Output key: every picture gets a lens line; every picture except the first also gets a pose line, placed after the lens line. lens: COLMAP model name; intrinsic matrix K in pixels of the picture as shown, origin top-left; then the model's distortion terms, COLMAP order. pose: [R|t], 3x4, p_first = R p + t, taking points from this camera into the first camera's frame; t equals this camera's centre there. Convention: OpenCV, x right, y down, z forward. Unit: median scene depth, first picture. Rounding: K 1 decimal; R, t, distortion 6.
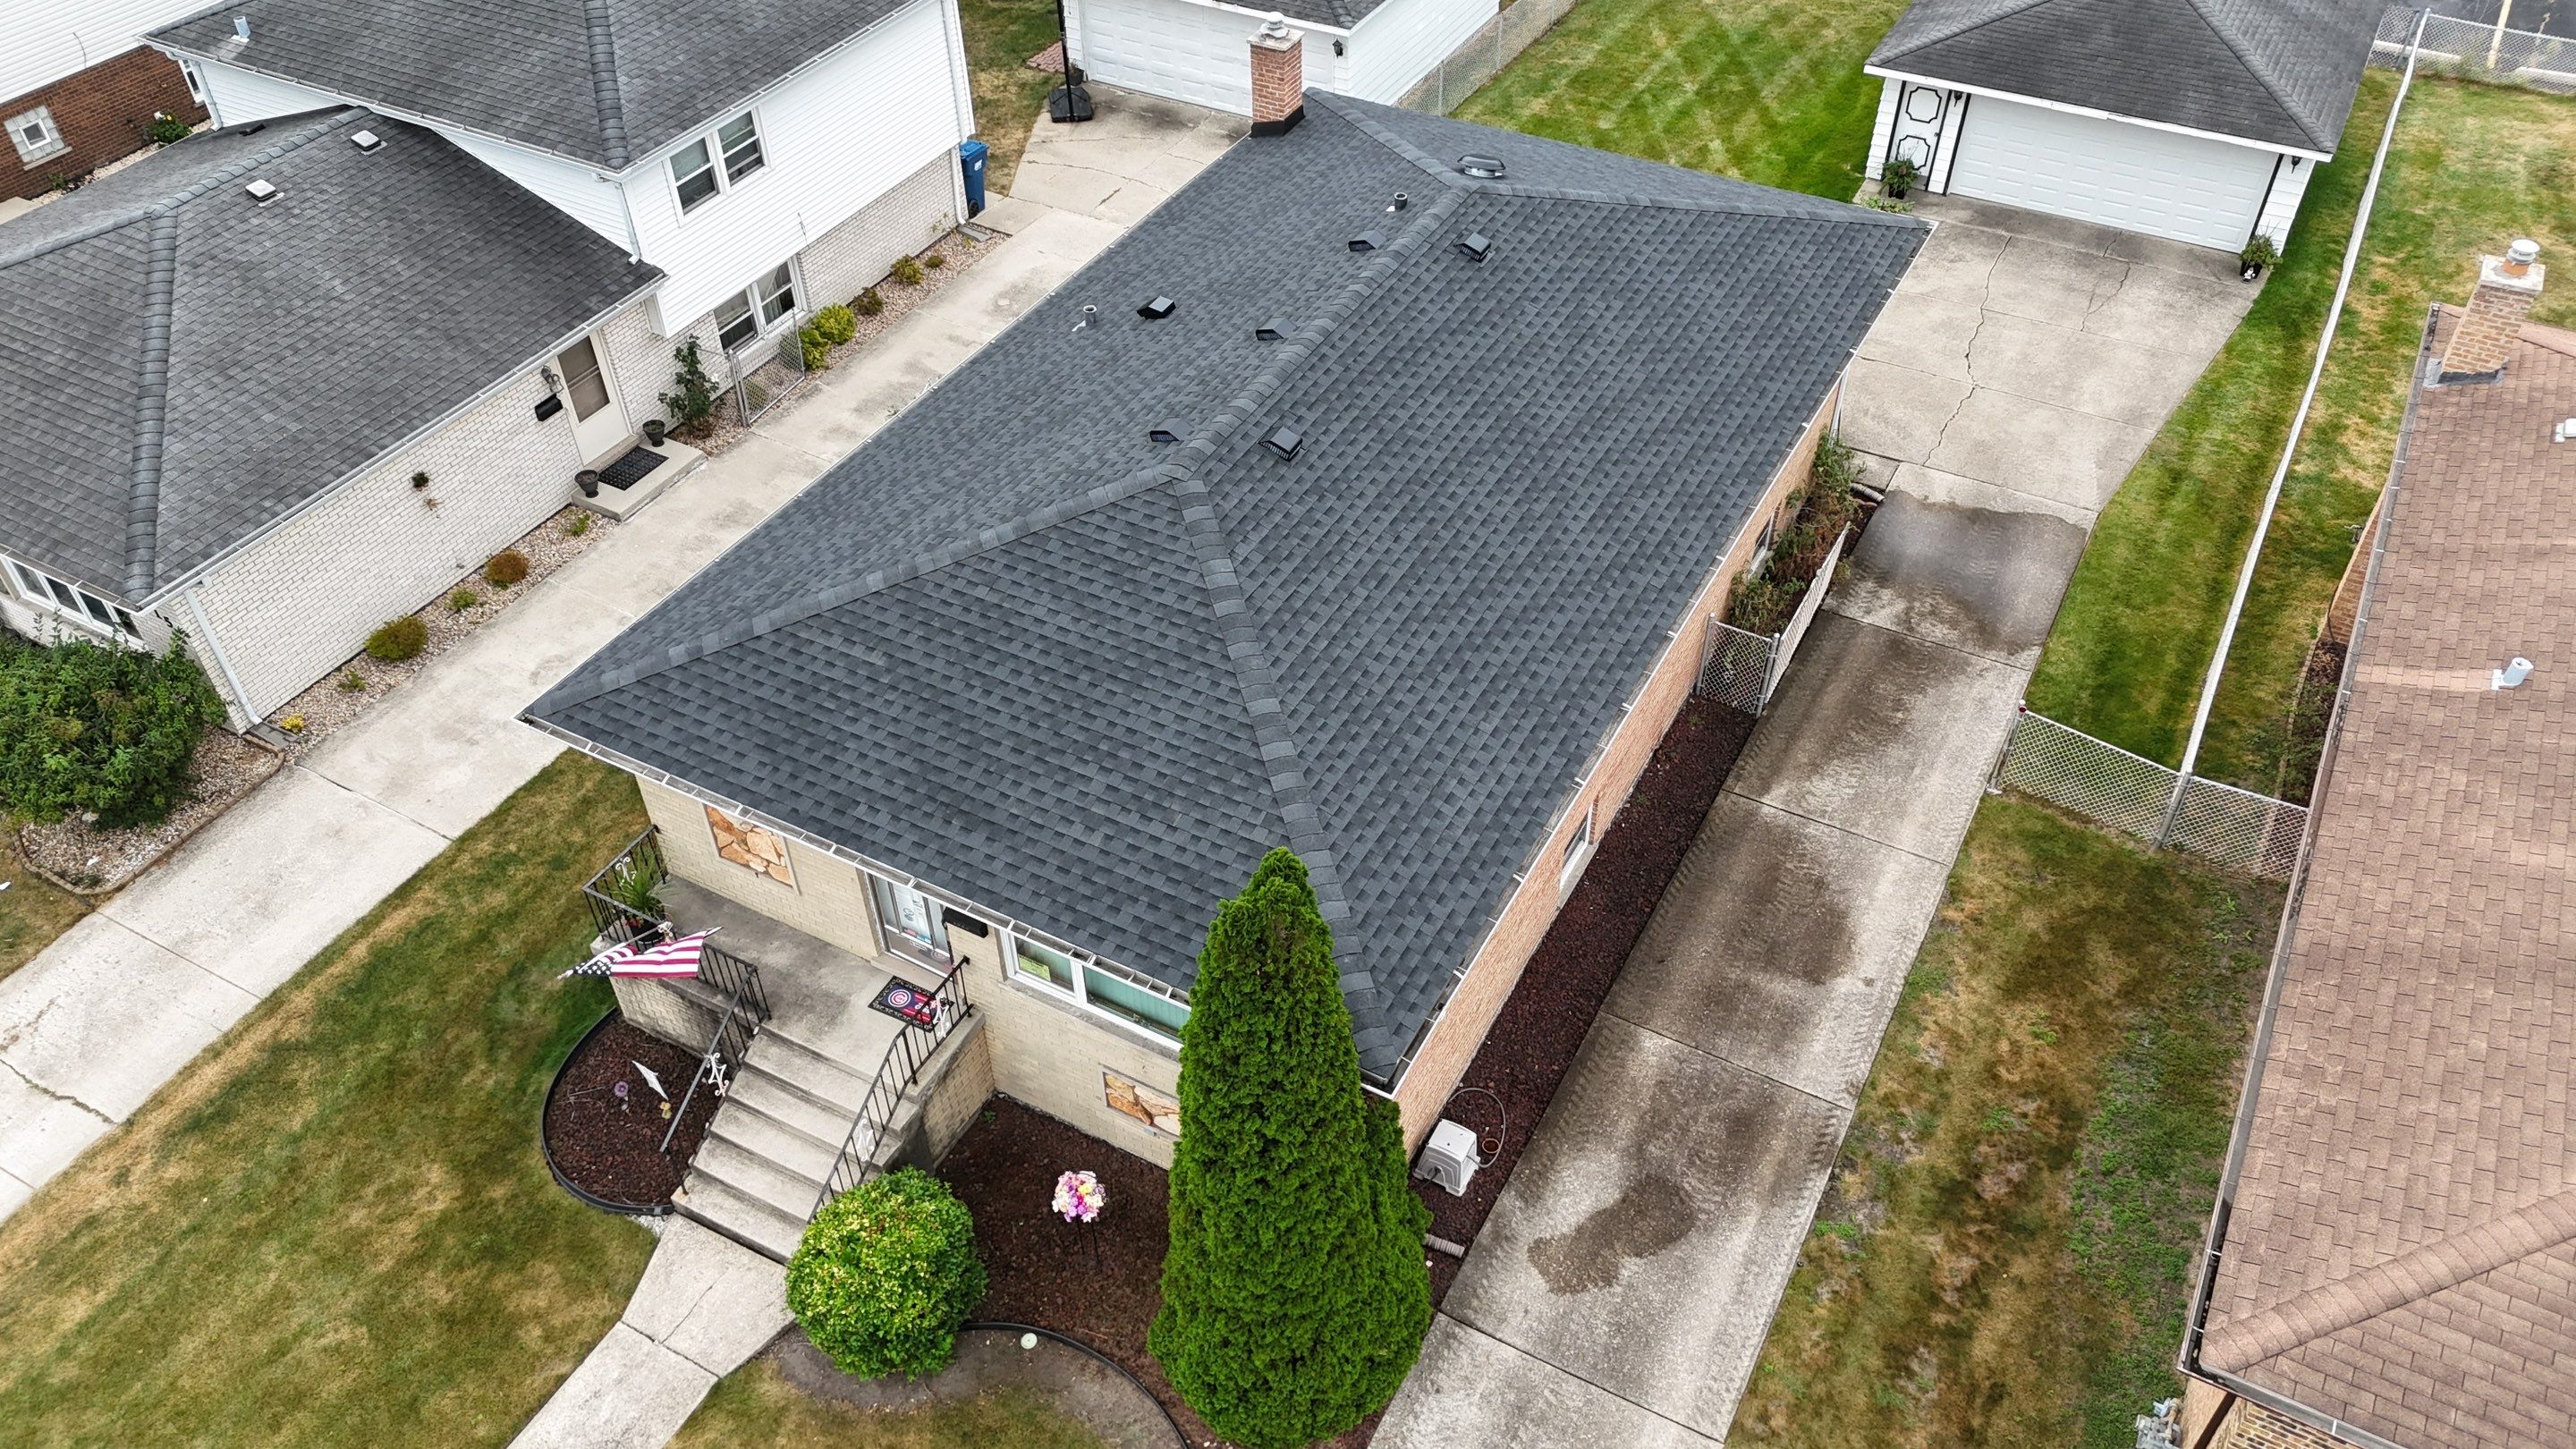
lens RADIAL K [[1938.4, 0, 1292.5], [0, 1938.4, 725.4], [0, 0, 1]] dist [0.001399, 0.000688]
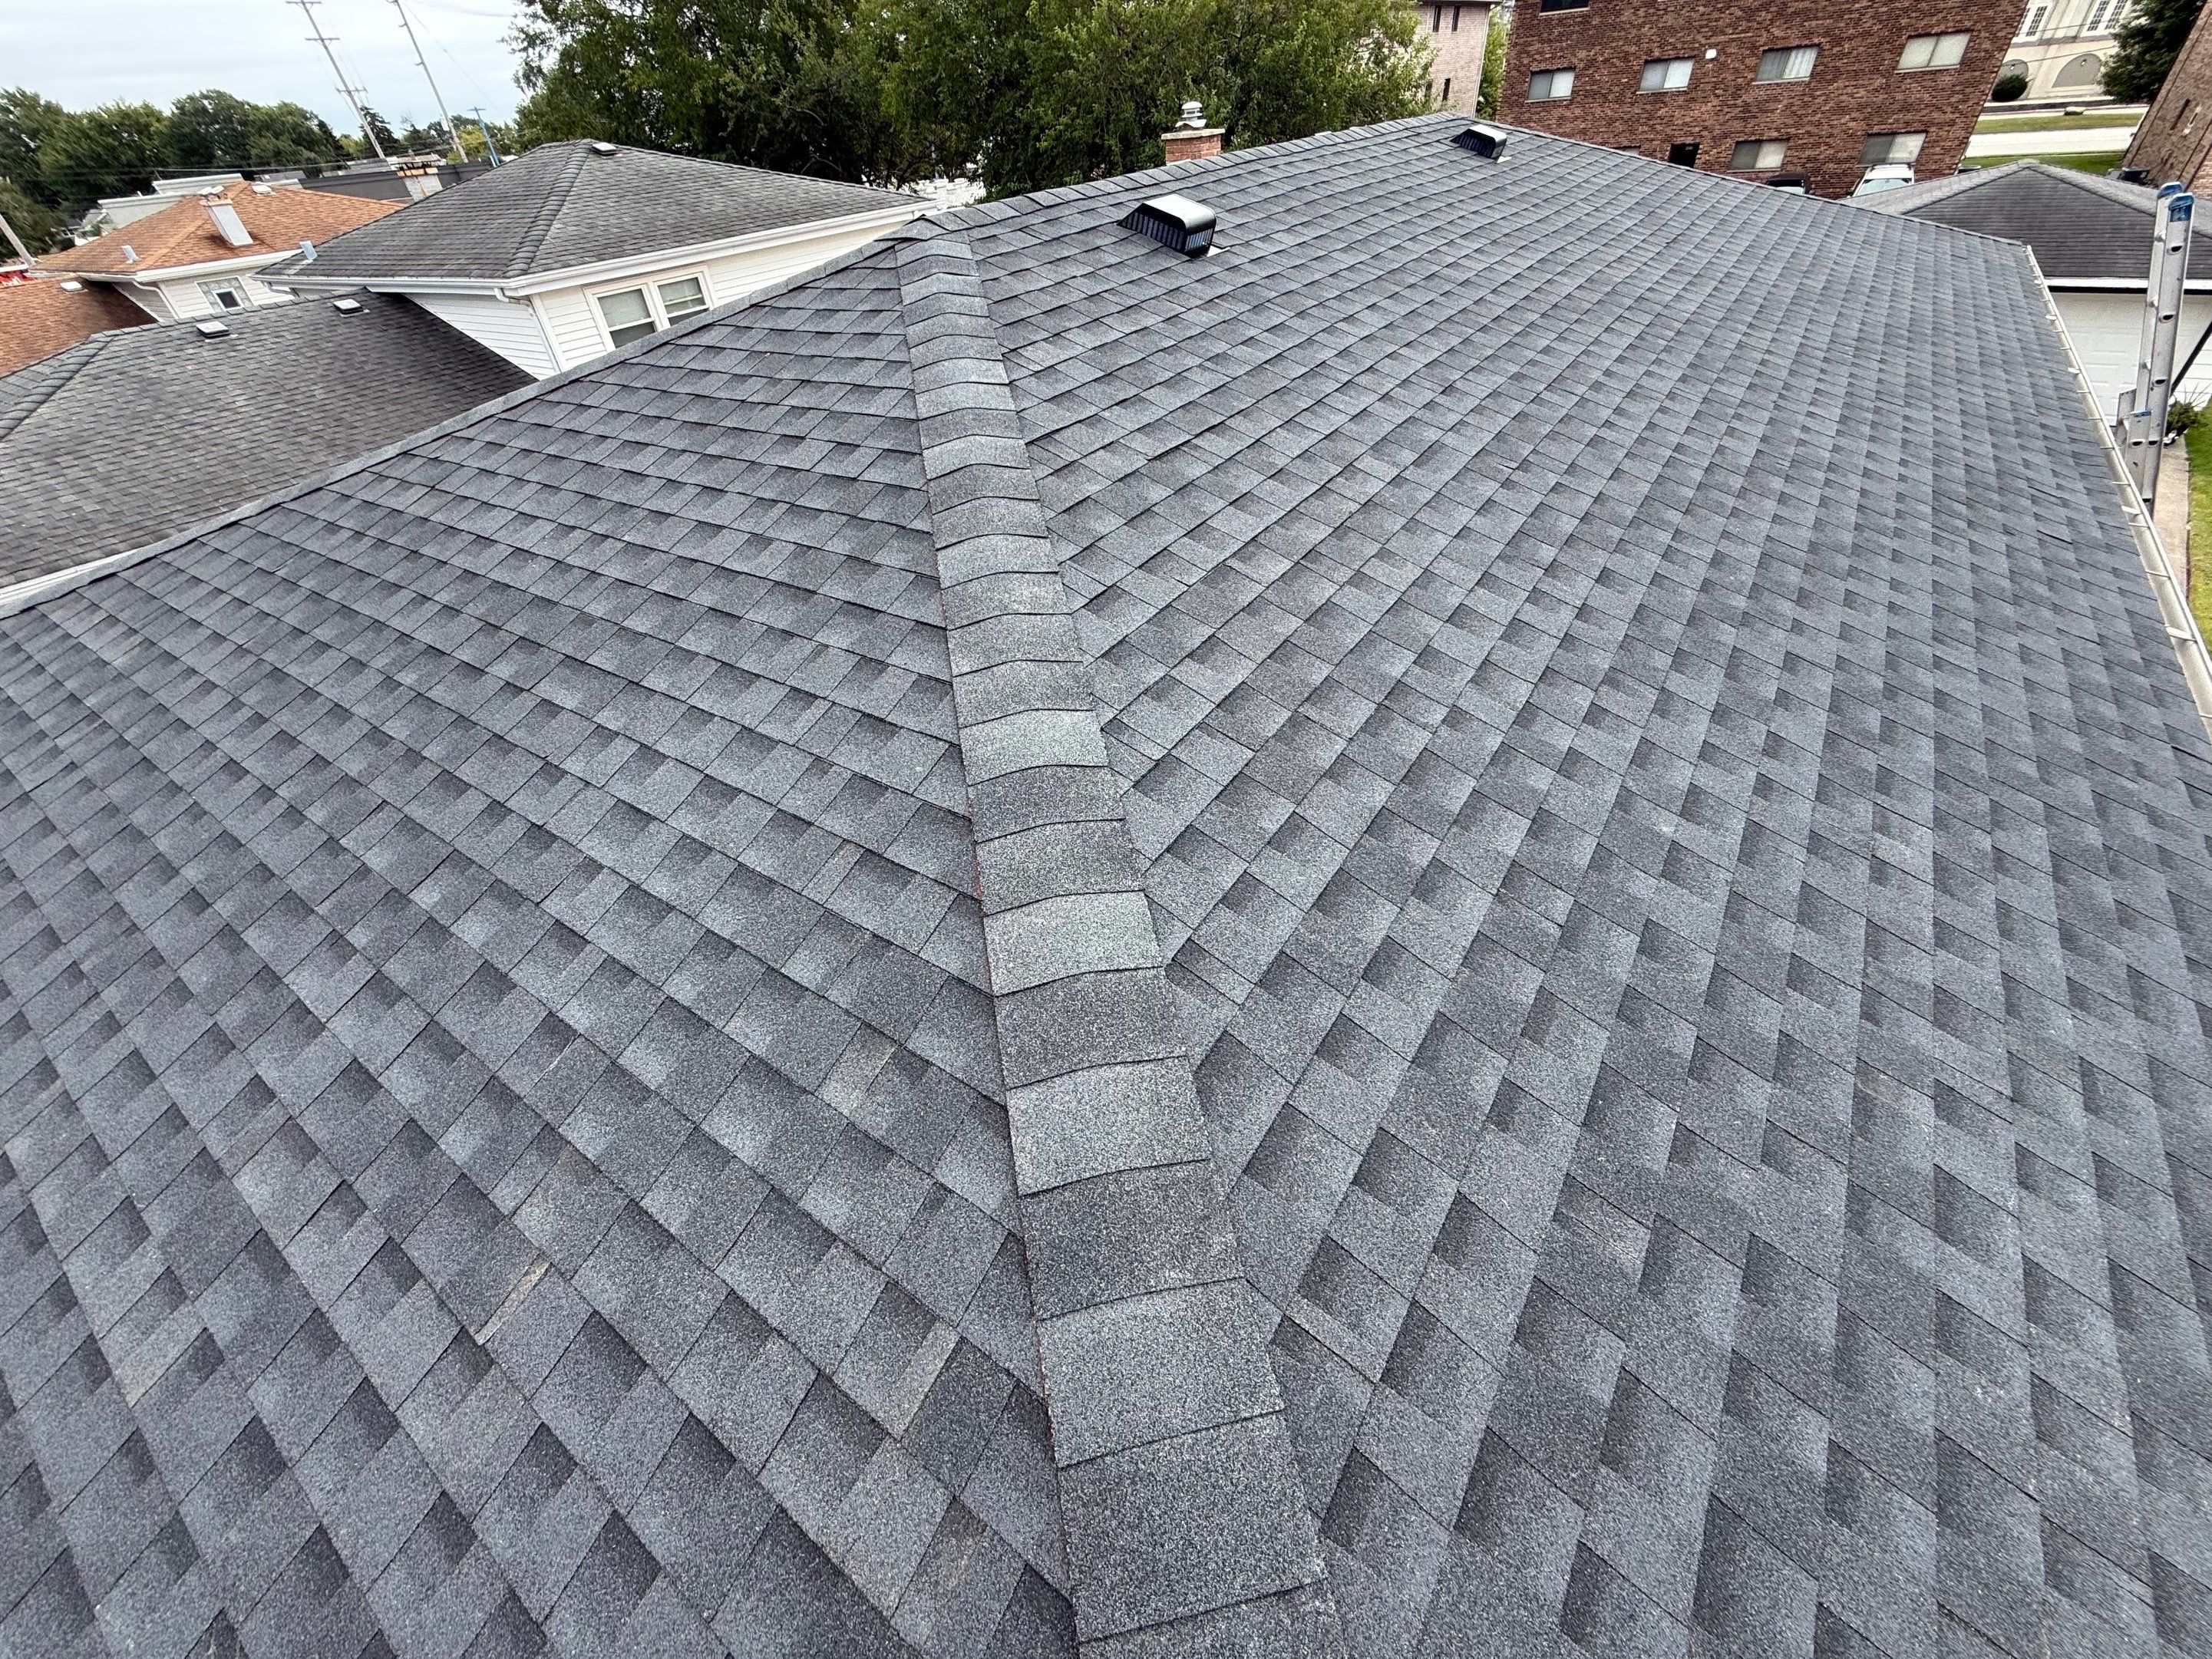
lens RADIAL K [[895.3, 0, 1094.1], [0, 895.3, 825.2], [0, 0, 1]] dist [-0.000969, 0.000376]
pose [[0.992237, 0.018417, -0.122993, 0.005930], [-0.024729, 0.998443, -0.049996, 0.005506], [0.121881, 0.052649, 0.991147, 0.884365]]
